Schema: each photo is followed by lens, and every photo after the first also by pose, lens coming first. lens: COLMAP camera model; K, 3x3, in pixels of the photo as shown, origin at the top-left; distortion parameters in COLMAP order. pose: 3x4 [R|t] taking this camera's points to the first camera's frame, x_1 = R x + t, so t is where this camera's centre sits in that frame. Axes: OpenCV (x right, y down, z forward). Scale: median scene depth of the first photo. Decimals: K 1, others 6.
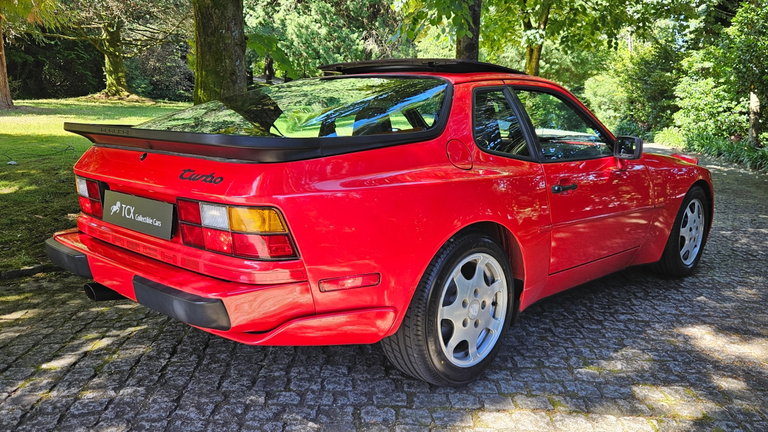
lens RADIAL K [[620.1, 0, 399.9], [0, 620.1, 217.0], [0, 0, 1]] dist [0.063173, -0.045178]
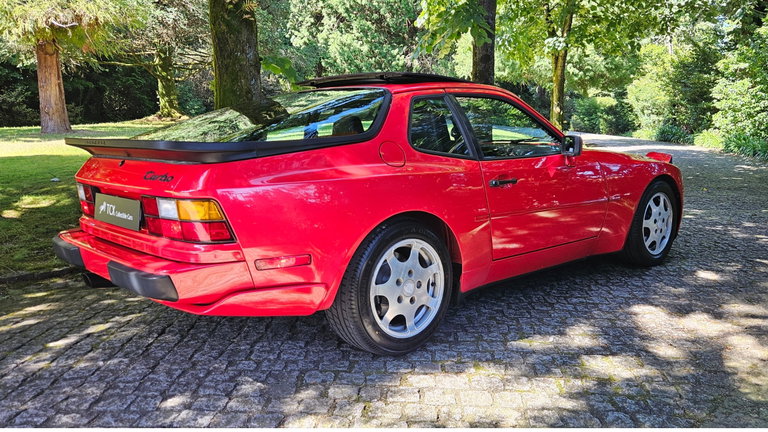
lens RADIAL K [[617.5, 0, 417.0], [0, 617.5, 215.9], [0, 0, 1]] dist [0.071773, -0.050616]
pose [[0.997733, -0.025132, -0.062422, 0.146317], [0.023822, 0.999482, -0.021640, 0.028464], [0.062934, 0.020104, 0.997815, -0.100245]]
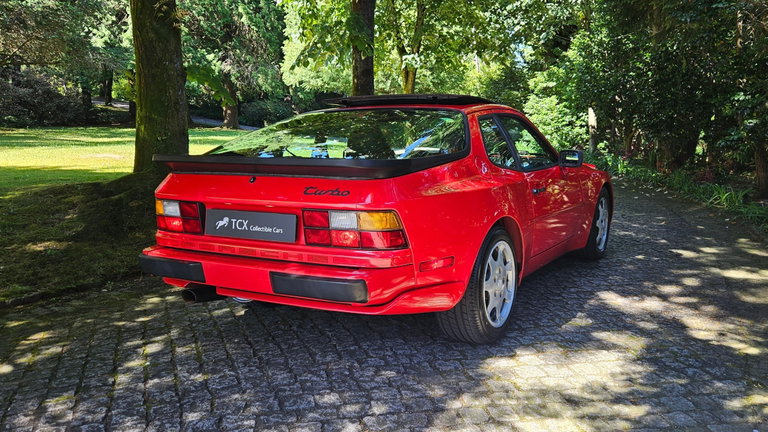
lens RADIAL K [[633.6, 0, 382.7], [0, 633.6, 227.0], [0, 0, 1]] dist [0.059417, -0.005797]
pose [[0.975454, -0.060754, 0.211656, -0.281485], [0.064297, 0.997882, -0.009894, 0.018023], [-0.210606, 0.023260, 0.977294, -0.191385]]
